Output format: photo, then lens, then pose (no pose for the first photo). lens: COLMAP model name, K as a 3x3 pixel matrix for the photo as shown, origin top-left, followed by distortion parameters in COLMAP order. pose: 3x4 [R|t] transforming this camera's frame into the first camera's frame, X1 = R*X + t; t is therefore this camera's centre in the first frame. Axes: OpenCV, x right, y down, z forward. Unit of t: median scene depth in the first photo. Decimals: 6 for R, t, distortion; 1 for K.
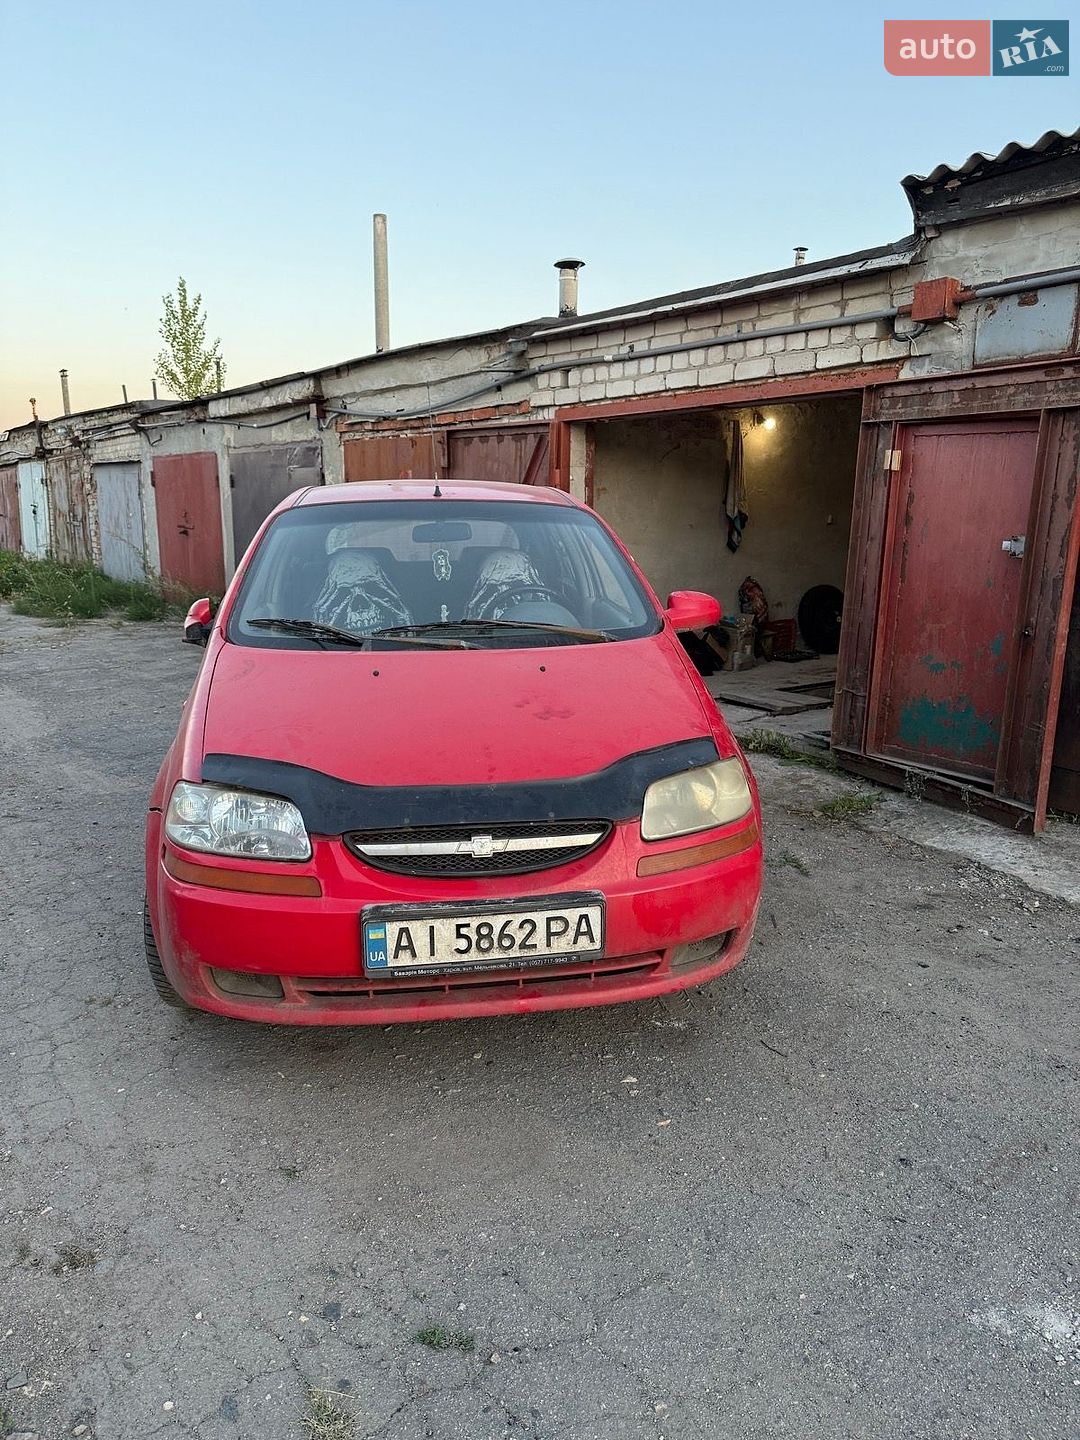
lens RADIAL K [[1126.6, 0, 540.0], [0, 1126.6, 720.0], [0, 0, 1]] dist [0.085808, -0.009849]
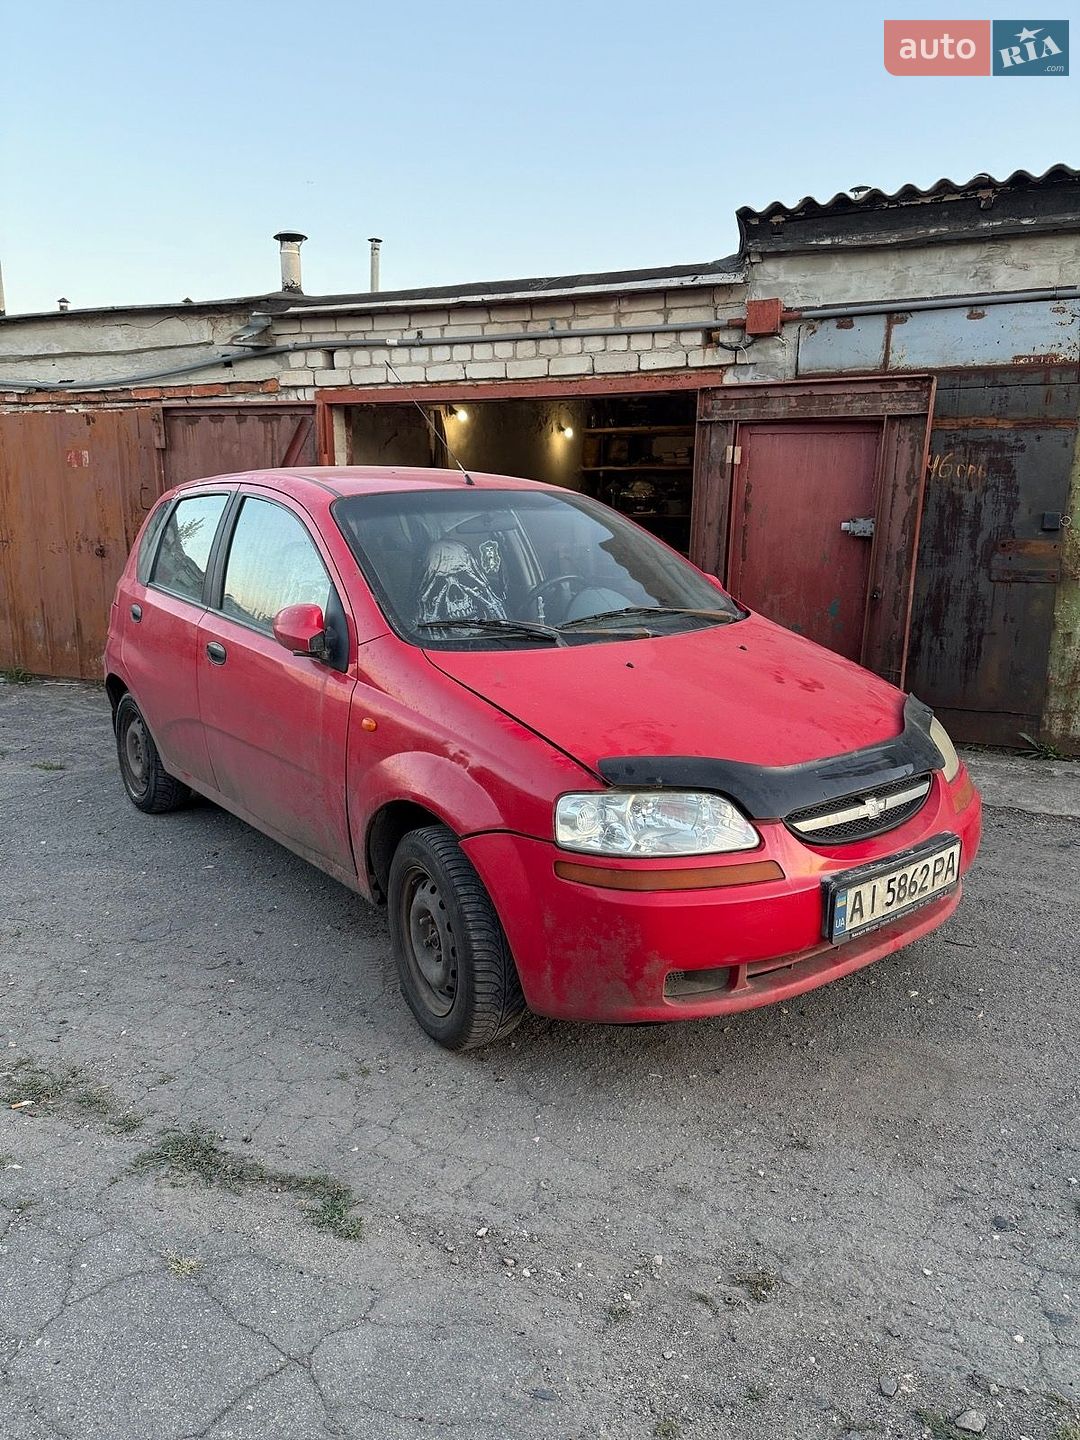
lens RADIAL K [[1075.3, 0, 566.7], [0, 1075.3, 741.7], [0, 0, 1]] dist [0.192074, -0.295132]
pose [[0.846608, -0.120878, 0.518308, -0.447782], [0.103029, 0.992667, 0.063217, -0.025285], [-0.522149, -0.000120, 0.852854, 0.139447]]
